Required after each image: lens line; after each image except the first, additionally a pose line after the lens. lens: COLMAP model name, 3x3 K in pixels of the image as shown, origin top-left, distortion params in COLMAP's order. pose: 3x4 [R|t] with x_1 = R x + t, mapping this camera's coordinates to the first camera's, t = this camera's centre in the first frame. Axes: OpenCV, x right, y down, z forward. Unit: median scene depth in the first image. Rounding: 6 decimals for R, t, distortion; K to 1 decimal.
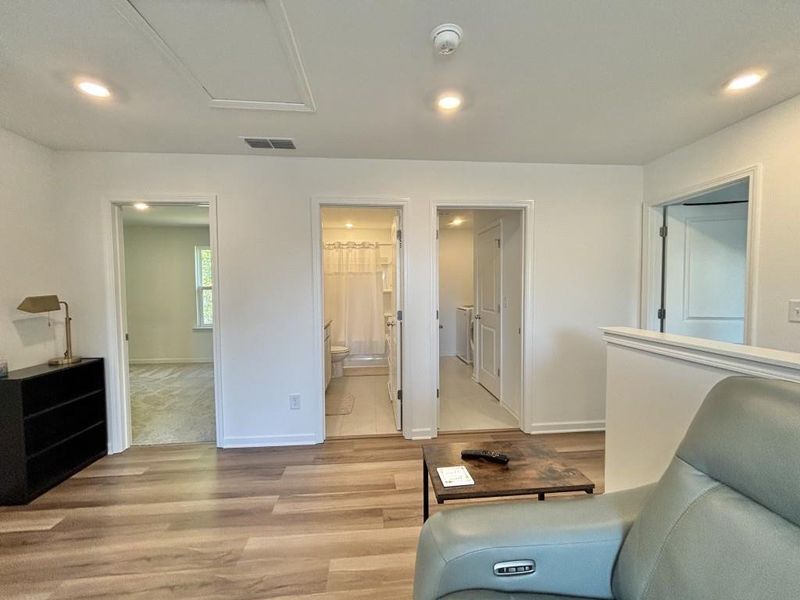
lens RADIAL K [[323.8, 0, 402.0], [0, 323.8, 301.0], [0, 0, 1]] dist [-0.002358, 0.001682]
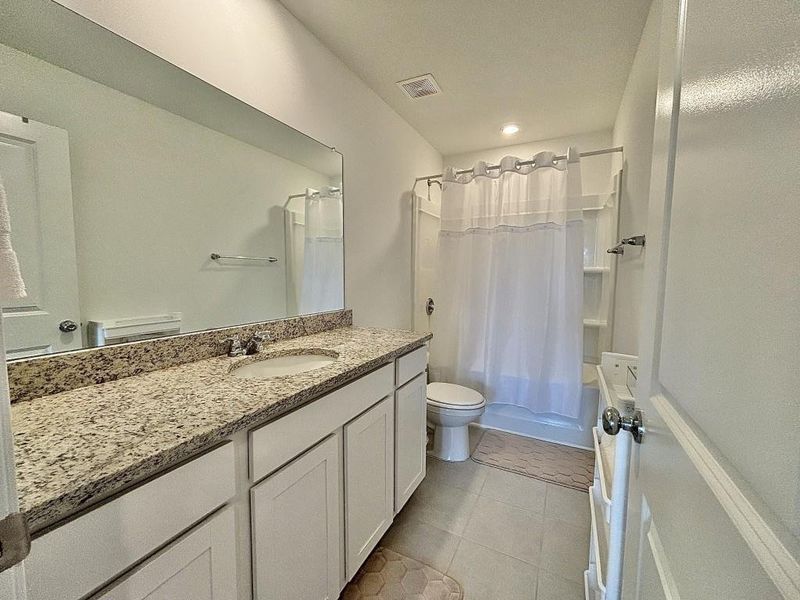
lens RADIAL K [[323.8, 0, 401.6], [0, 323.8, 299.6], [0, 0, 1]] dist [-0.002358, 0.001682]
pose [[0.849453, 0.061115, -0.524113, -0.036718], [-0.037441, 0.997747, 0.055661, -0.006344], [0.526335, -0.027658, 0.849828, 0.529673]]
